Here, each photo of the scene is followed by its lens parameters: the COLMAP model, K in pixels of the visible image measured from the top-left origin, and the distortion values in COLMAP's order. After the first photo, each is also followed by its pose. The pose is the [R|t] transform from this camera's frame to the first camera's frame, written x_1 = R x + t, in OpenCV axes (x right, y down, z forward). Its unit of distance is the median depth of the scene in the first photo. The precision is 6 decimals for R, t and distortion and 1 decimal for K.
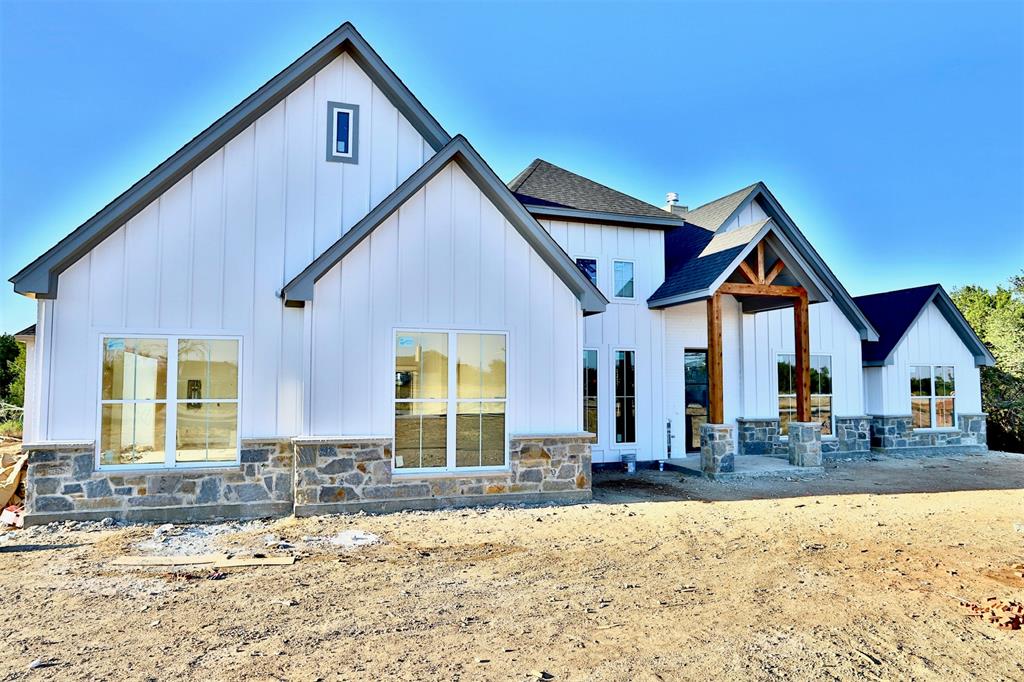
lens RADIAL K [[679.9, 0, 512.0], [0, 679.9, 340.7], [0, 0, 1]] dist [-0.049772, 0.007026]
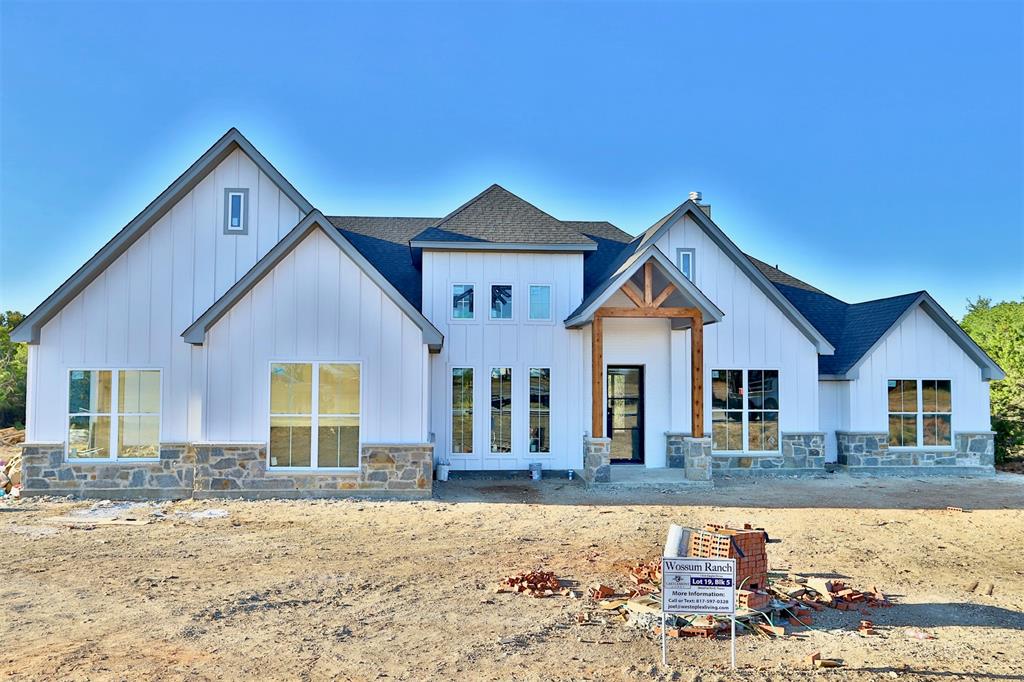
lens RADIAL K [[808.9, 0, 511.9], [0, 808.9, 342.6], [0, 0, 1]] dist [-0.032319, -0.001410]
pose [[0.969612, -0.008773, -0.244490, 0.632529], [0.013114, 0.999784, 0.016131, -0.068962], [0.244295, -0.018847, 0.969518, -0.381678]]
